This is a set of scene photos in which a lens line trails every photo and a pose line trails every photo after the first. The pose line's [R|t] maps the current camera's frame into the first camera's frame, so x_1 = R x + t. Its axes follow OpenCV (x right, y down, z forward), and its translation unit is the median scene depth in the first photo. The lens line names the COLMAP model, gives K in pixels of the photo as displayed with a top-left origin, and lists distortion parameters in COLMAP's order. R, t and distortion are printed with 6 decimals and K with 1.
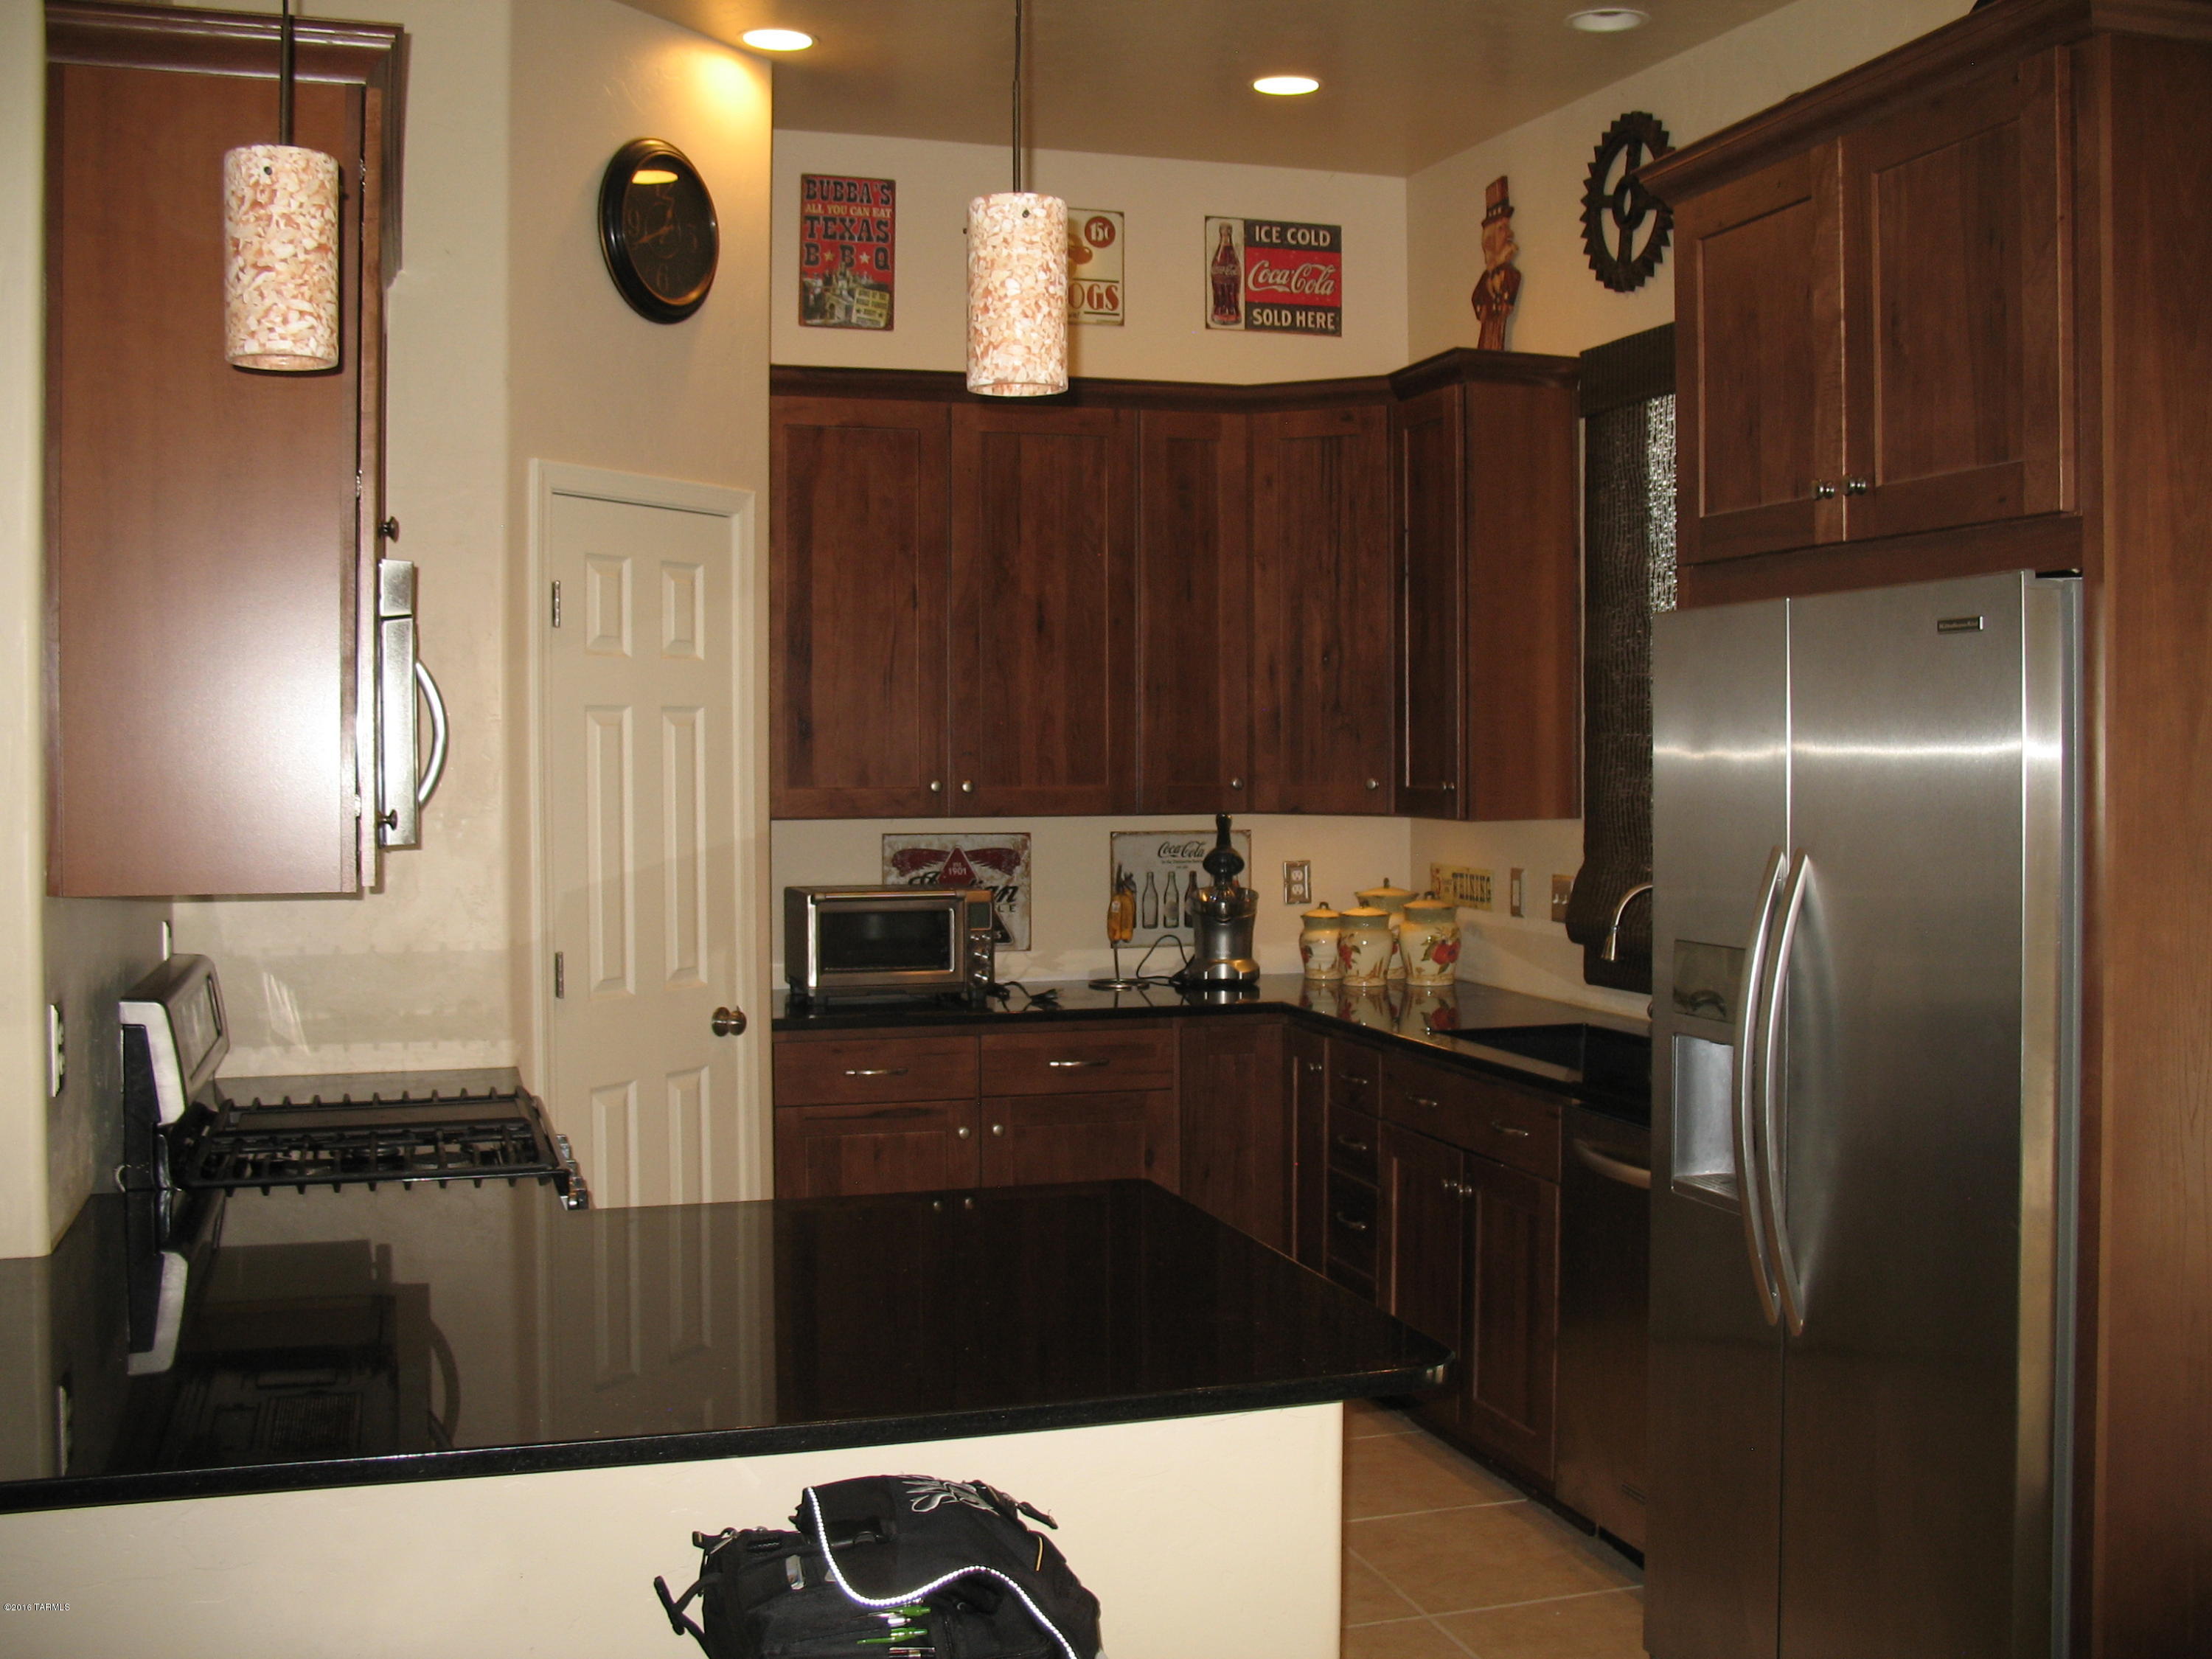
lens RADIAL K [[2288.9, 0, 1107.3], [0, 2288.9, 791.9], [0, 0, 1]] dist [-0.186990, 0.215980]
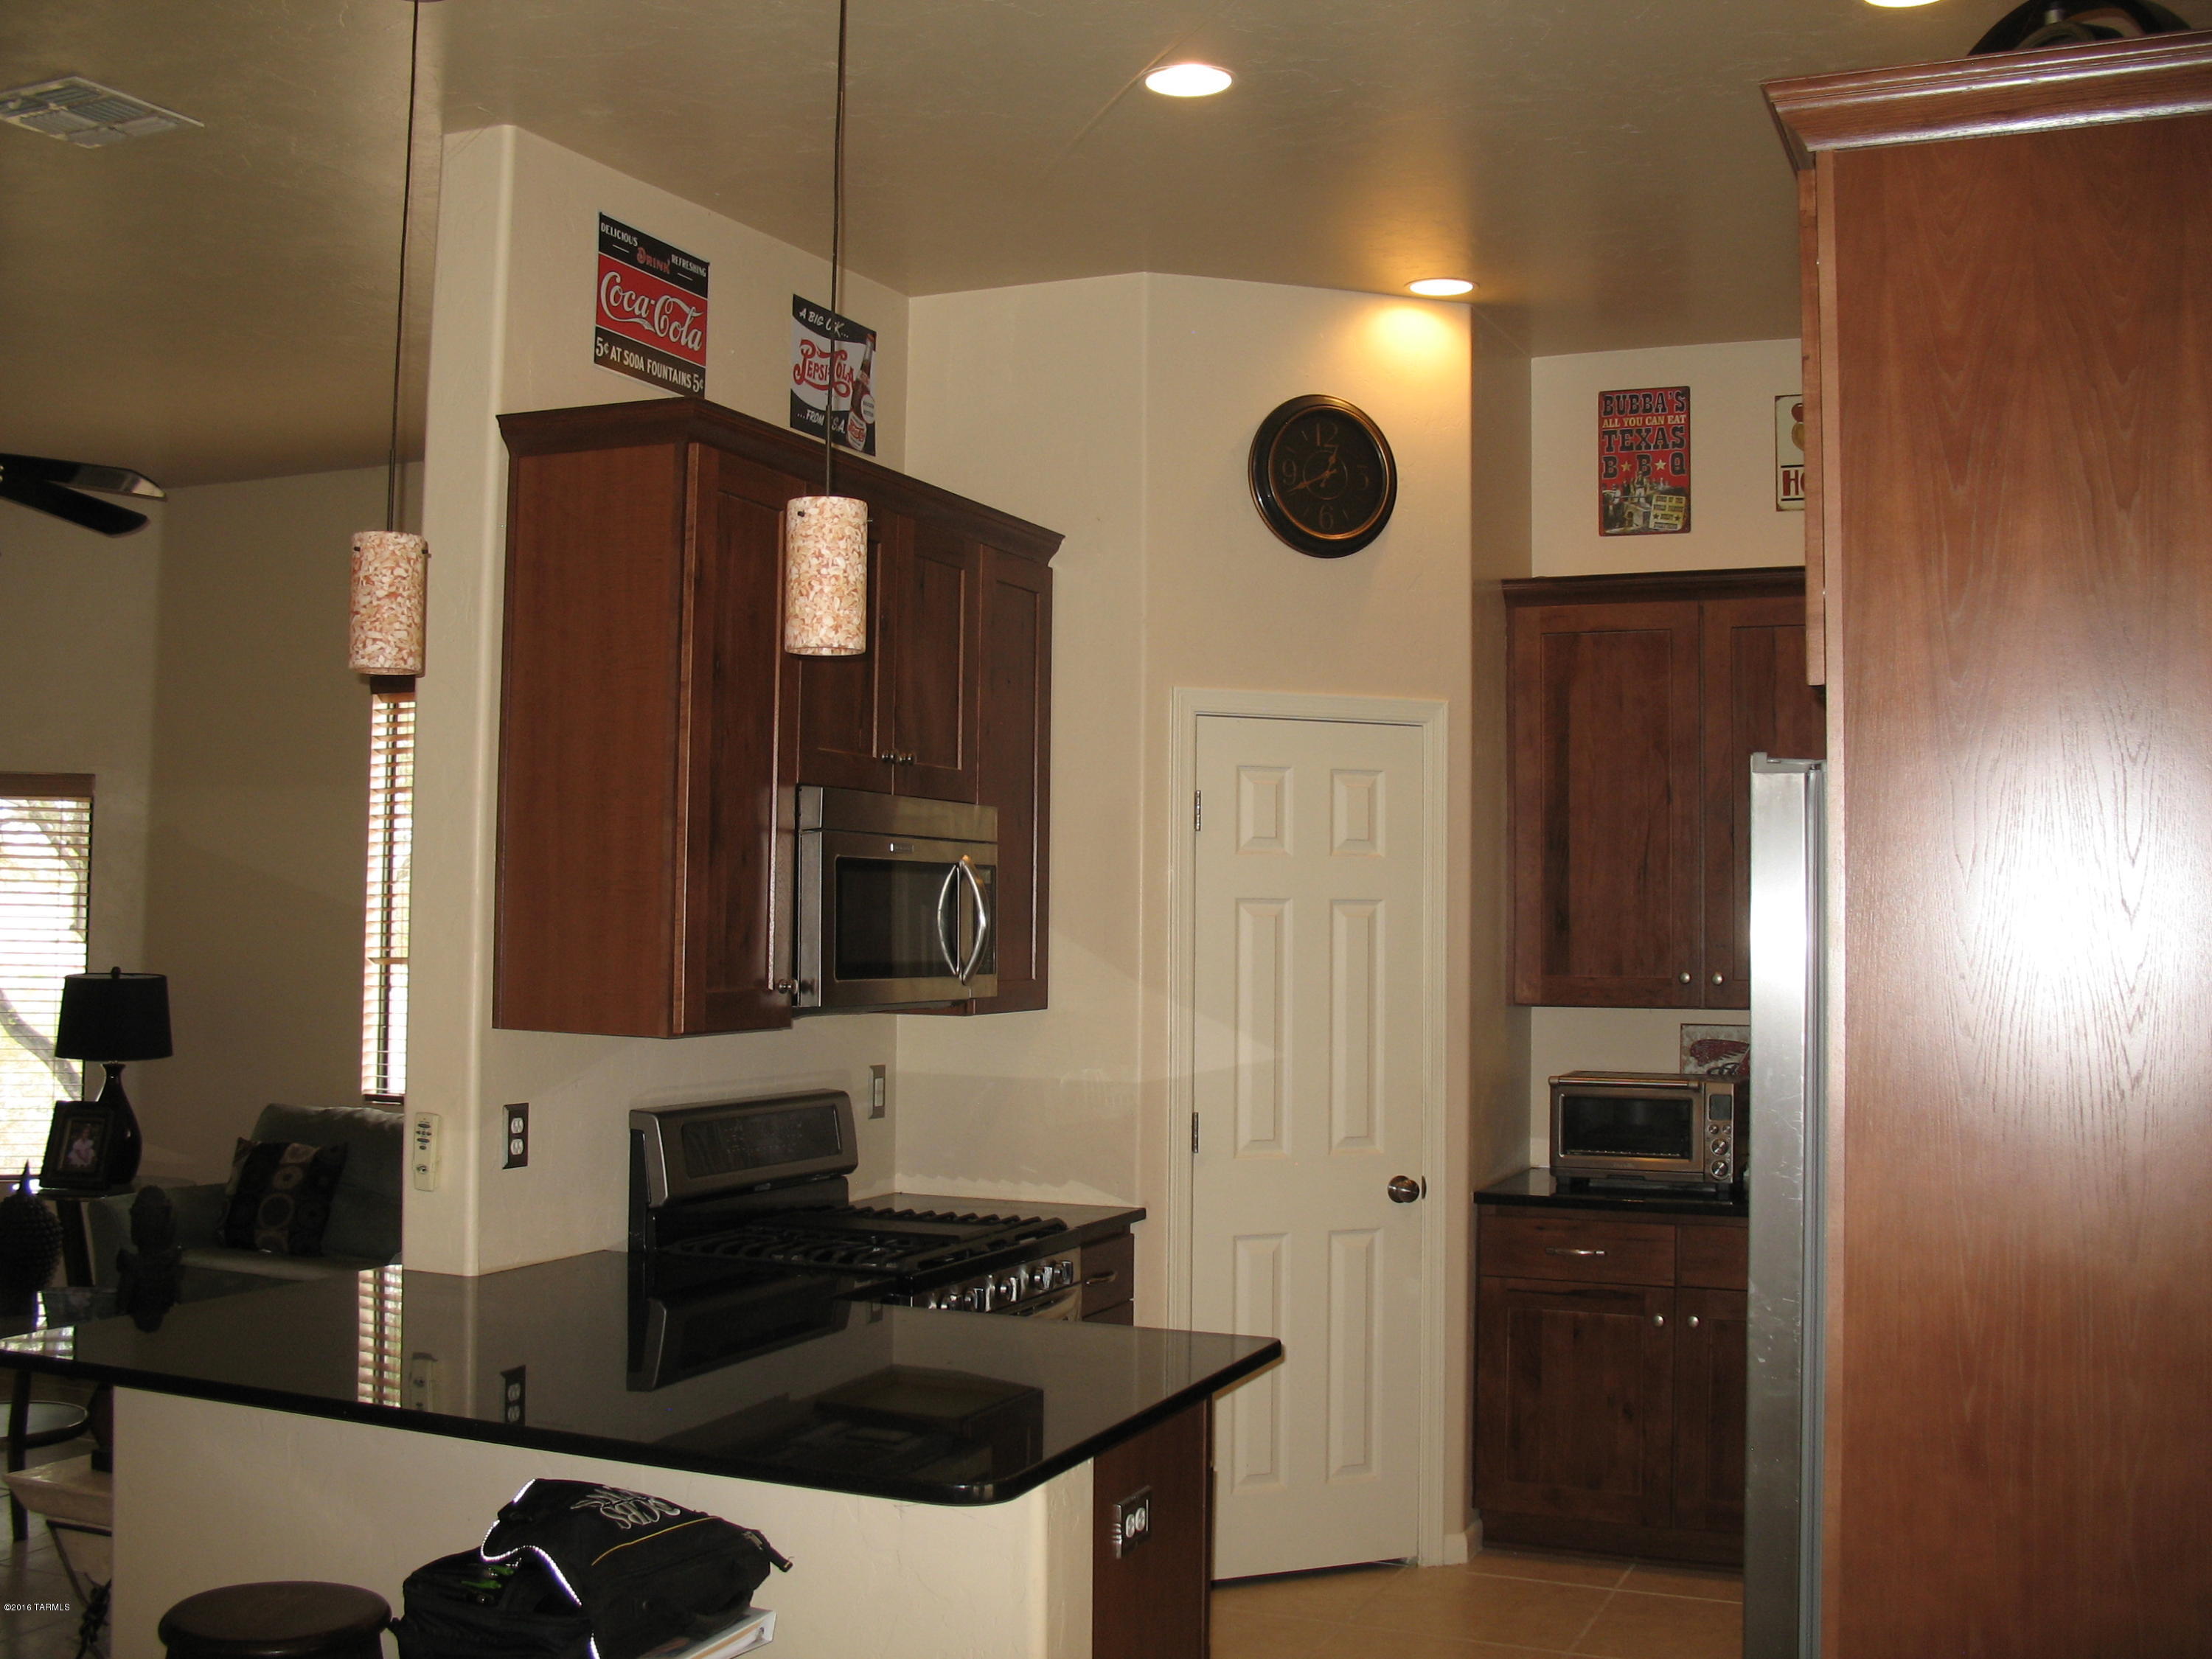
lens RADIAL K [[2288.9, 0, 1107.3], [0, 2288.9, 791.9], [0, 0, 1]] dist [-0.186990, 0.215980]
pose [[0.760394, -0.027101, -0.648896, 0.367980], [-0.026207, 0.997035, -0.072351, -0.005135], [0.648933, 0.072020, 0.757429, 0.063051]]
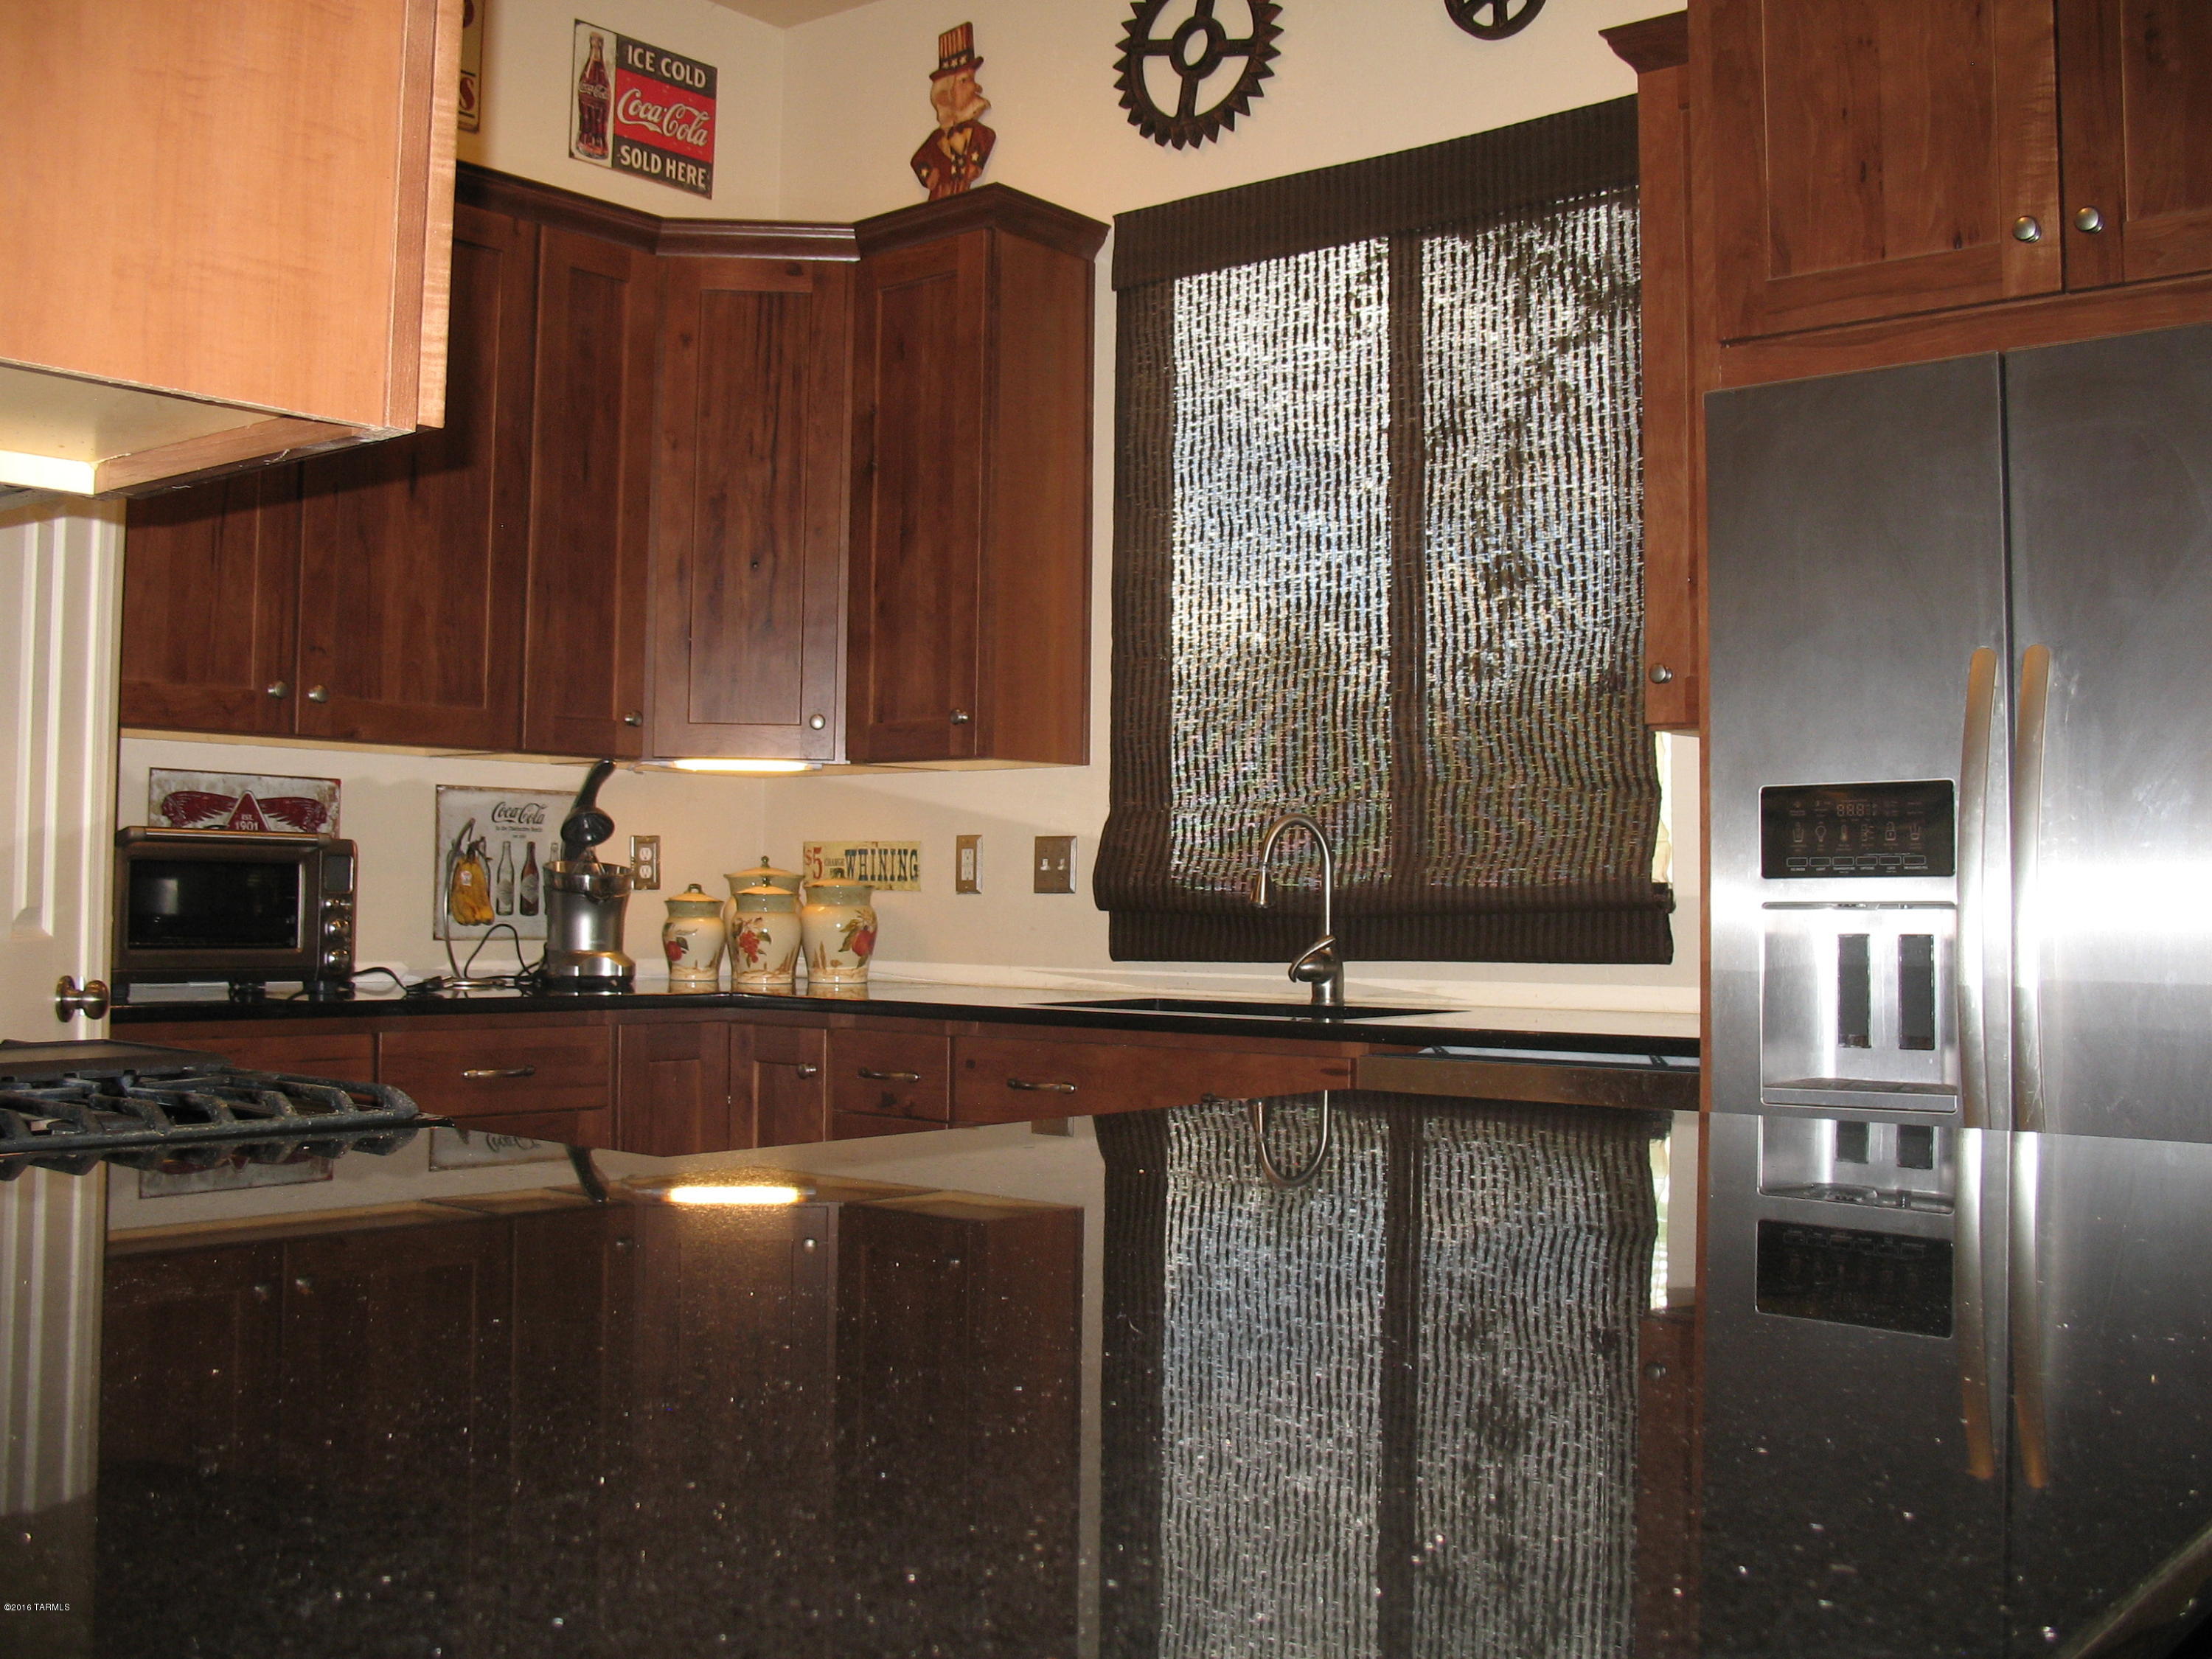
lens RADIAL K [[2288.9, 0, 1107.3], [0, 2288.9, 791.9], [0, 0, 1]] dist [-0.186990, 0.215980]
pose [[0.839551, 0.036971, 0.542021, -0.224690], [-0.001763, 0.997862, -0.065333, 0.070905], [-0.543278, 0.053895, 0.837821, 0.268891]]
